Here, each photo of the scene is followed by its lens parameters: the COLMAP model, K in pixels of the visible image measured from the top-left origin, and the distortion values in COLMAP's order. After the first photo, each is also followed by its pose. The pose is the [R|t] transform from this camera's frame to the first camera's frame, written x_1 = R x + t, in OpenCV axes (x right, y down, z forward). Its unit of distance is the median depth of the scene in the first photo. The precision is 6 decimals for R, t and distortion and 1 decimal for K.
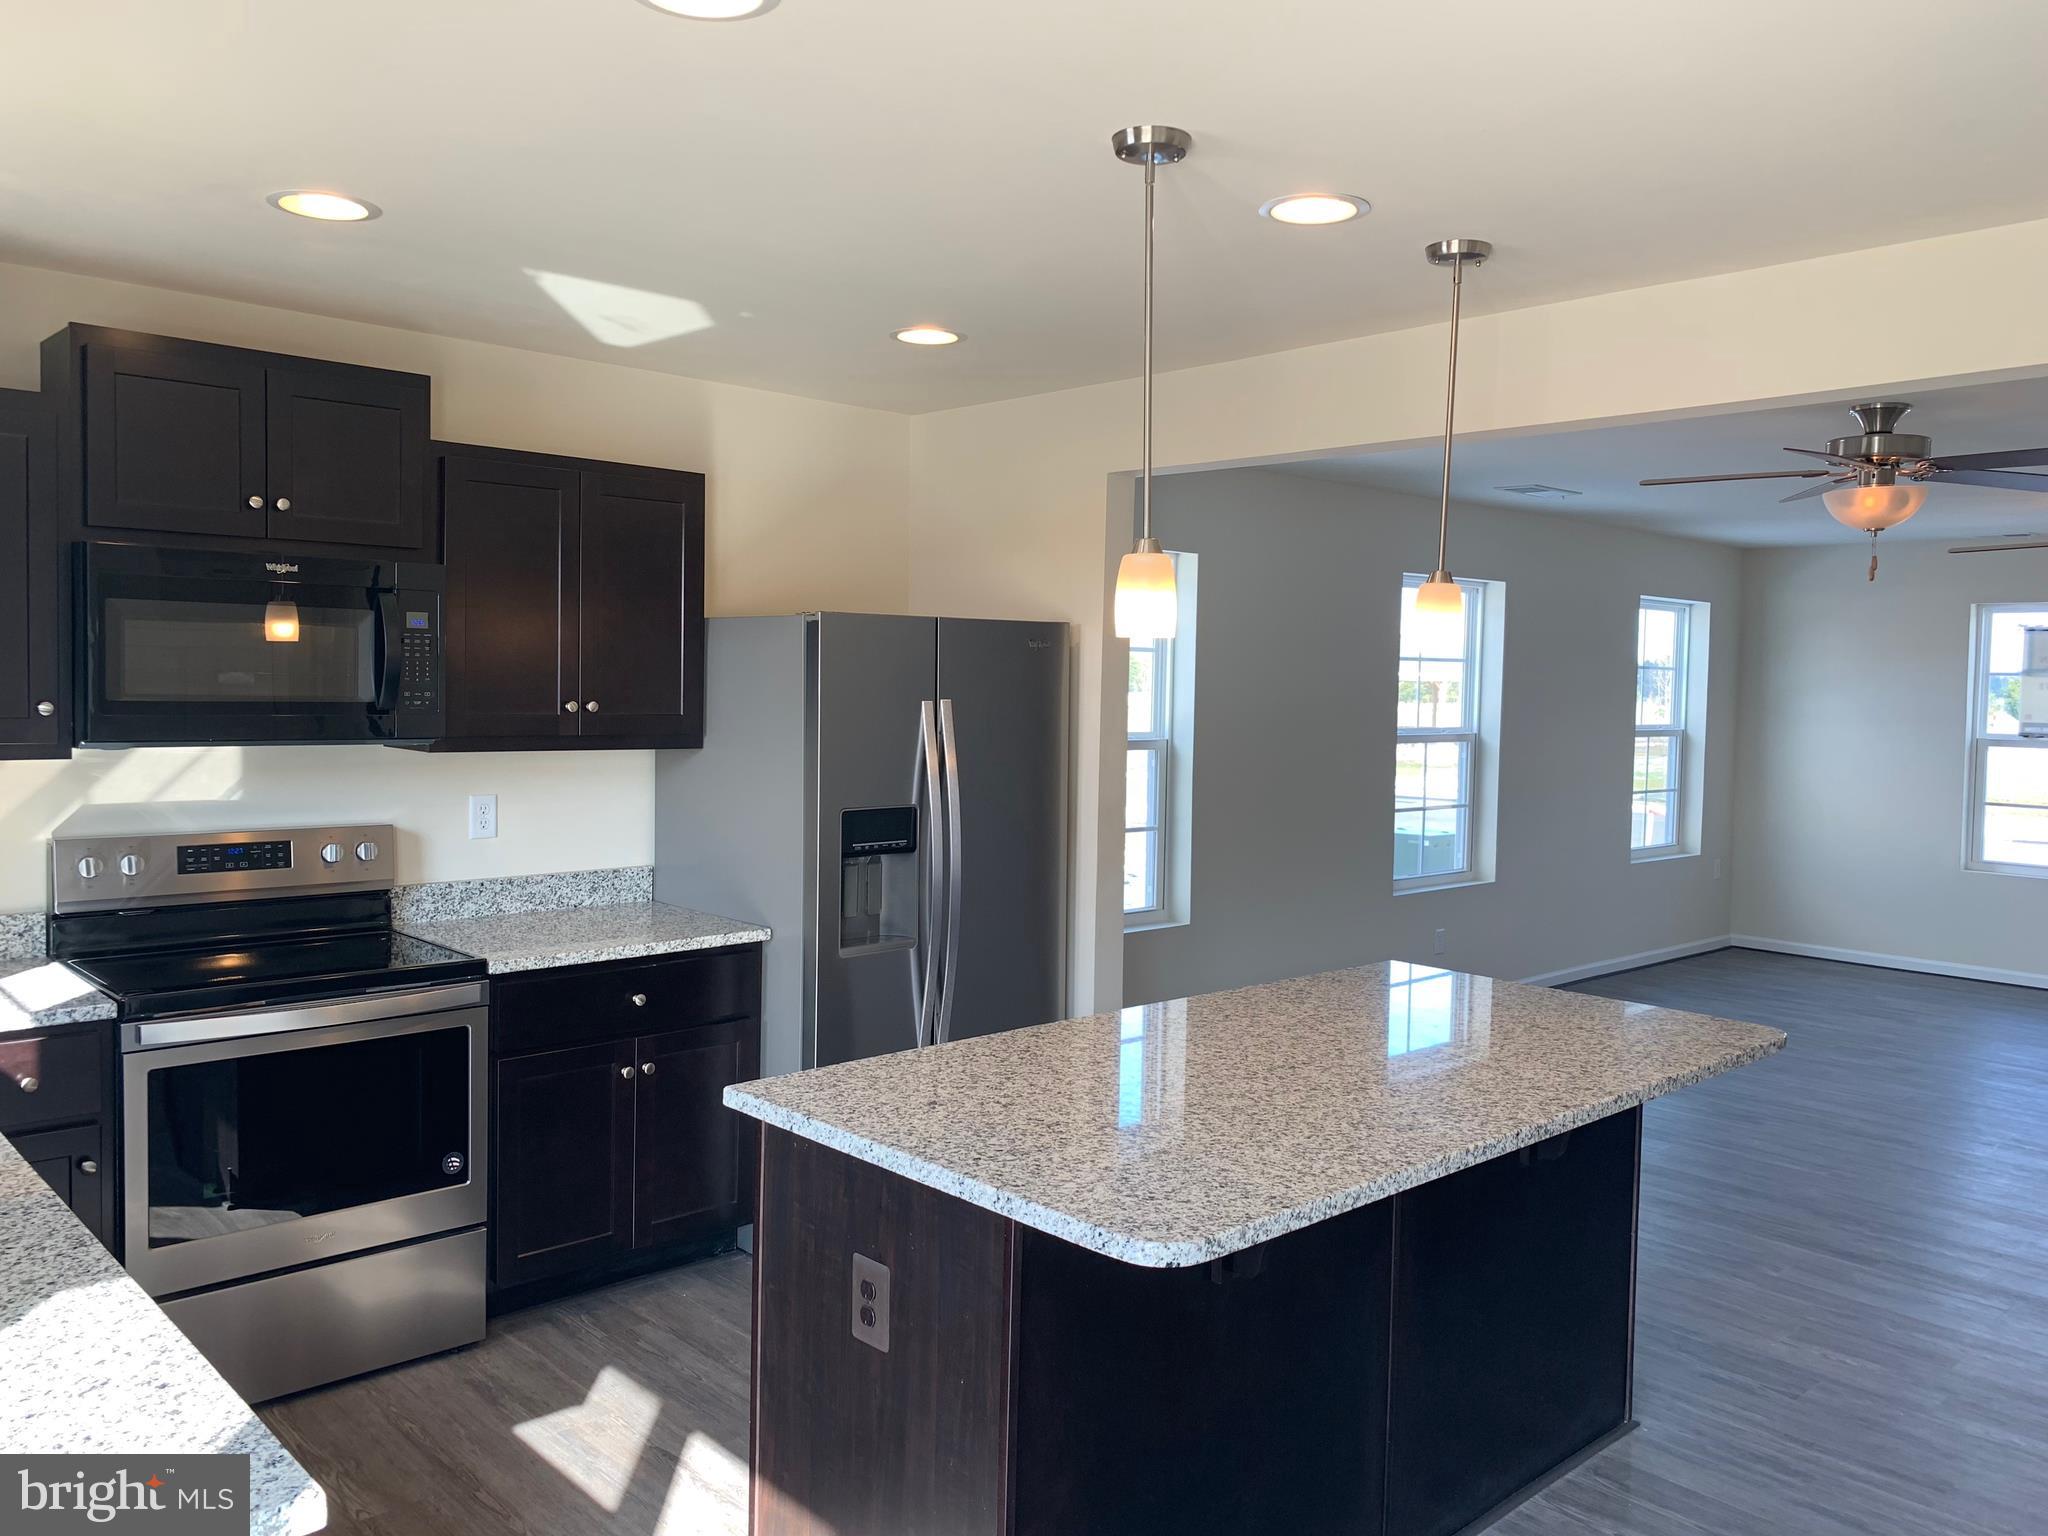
lens RADIAL K [[1553.2, 0, 1018.3], [0, 1553.2, 751.7], [0, 0, 1]] dist [0.030152, -0.039804]
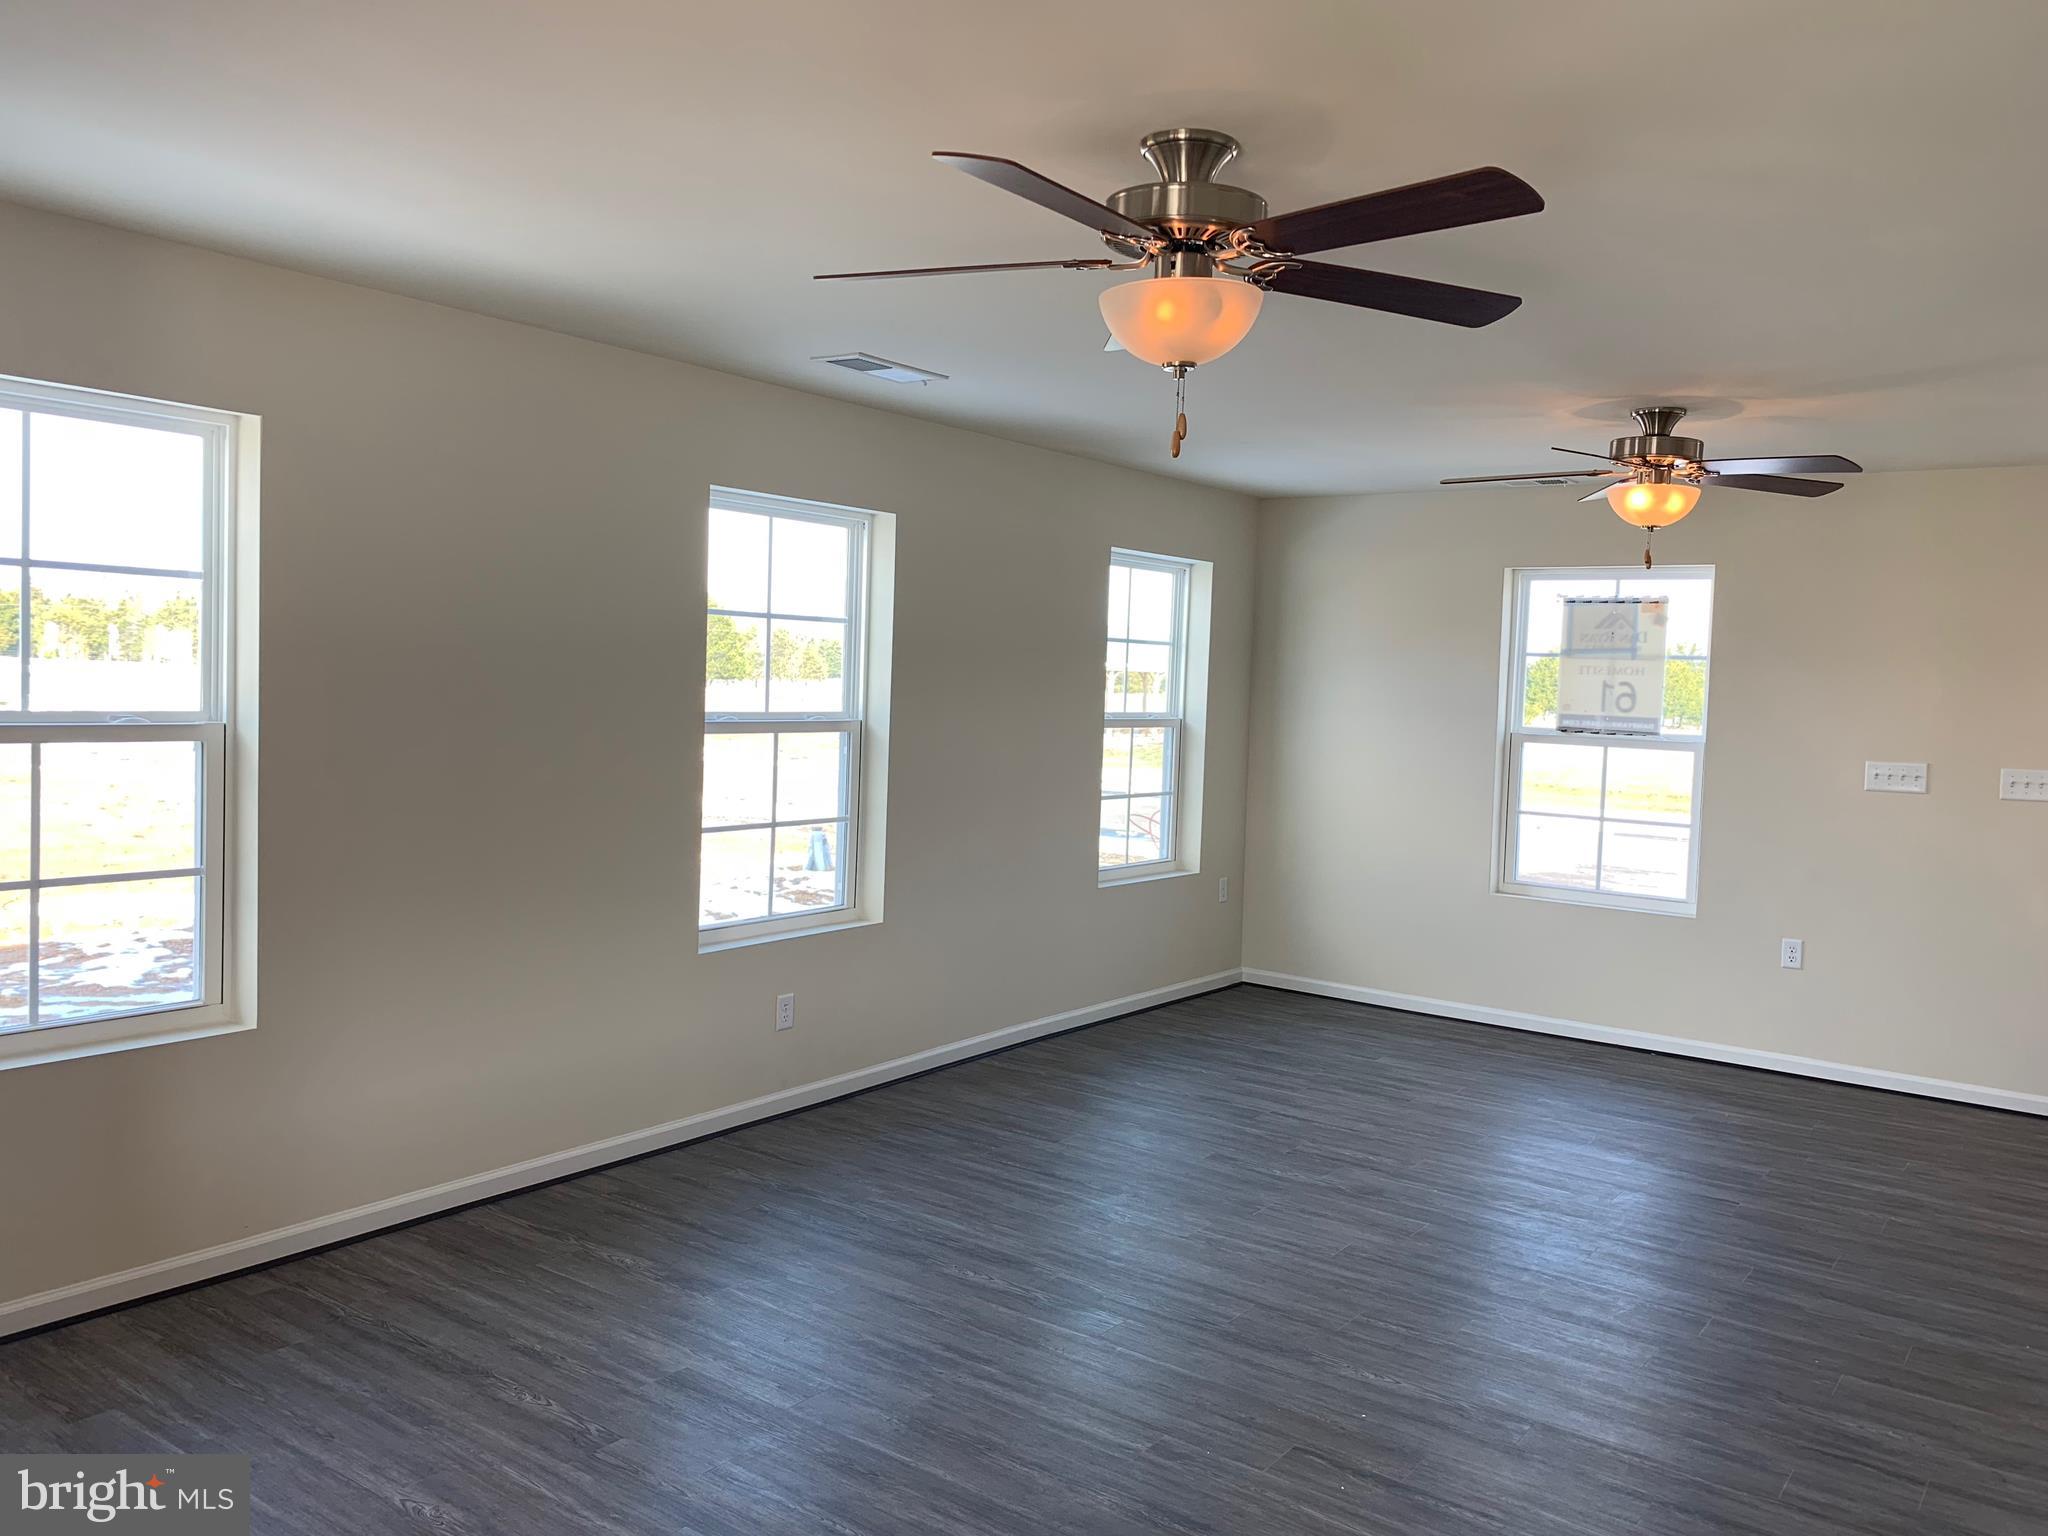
lens RADIAL K [[1553.2, 0, 1001.8], [0, 1553.2, 774.7], [0, 0, 1]] dist [0.030152, -0.039804]
pose [[0.983596, 0.001951, 0.180374, 0.467932], [-0.005924, 0.999752, 0.021488, -0.005468], [-0.180287, -0.022204, 0.983363, 0.553866]]
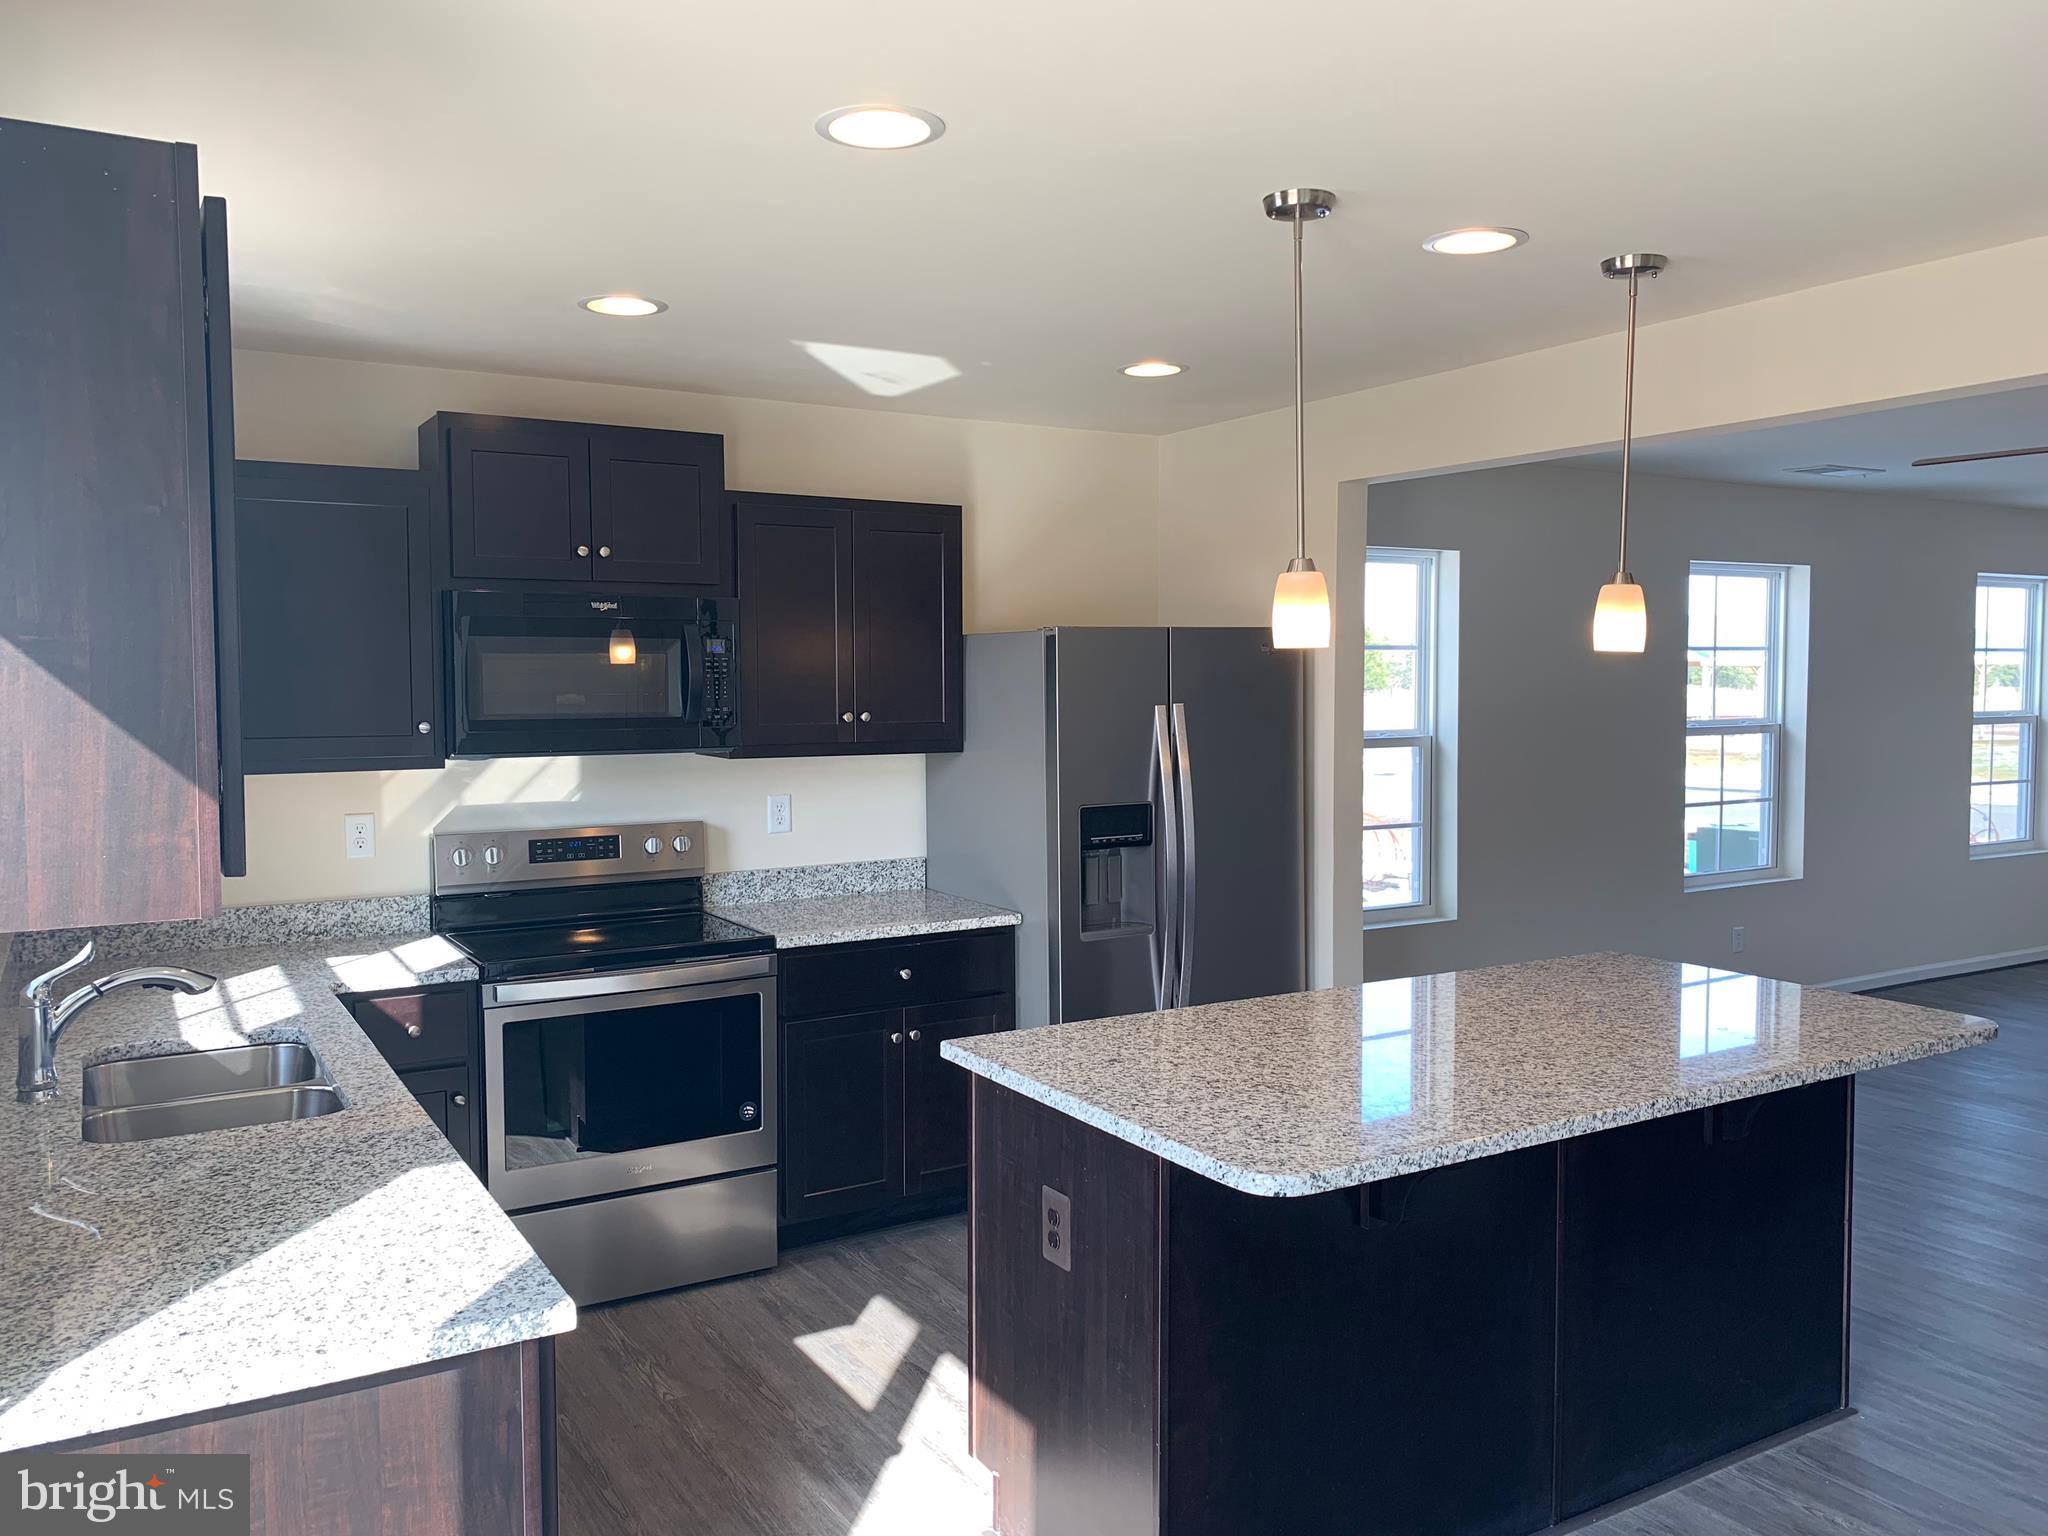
lens RADIAL K [[1553.2, 0, 1015.2], [0, 1553.2, 752.6], [0, 0, 1]] dist [0.030152, -0.039804]
pose [[0.977062, -0.013756, -0.212509, 0.076282], [0.013933, 0.999903, -0.000661, -0.000492], [0.212497, -0.002316, 0.977159, -0.083688]]
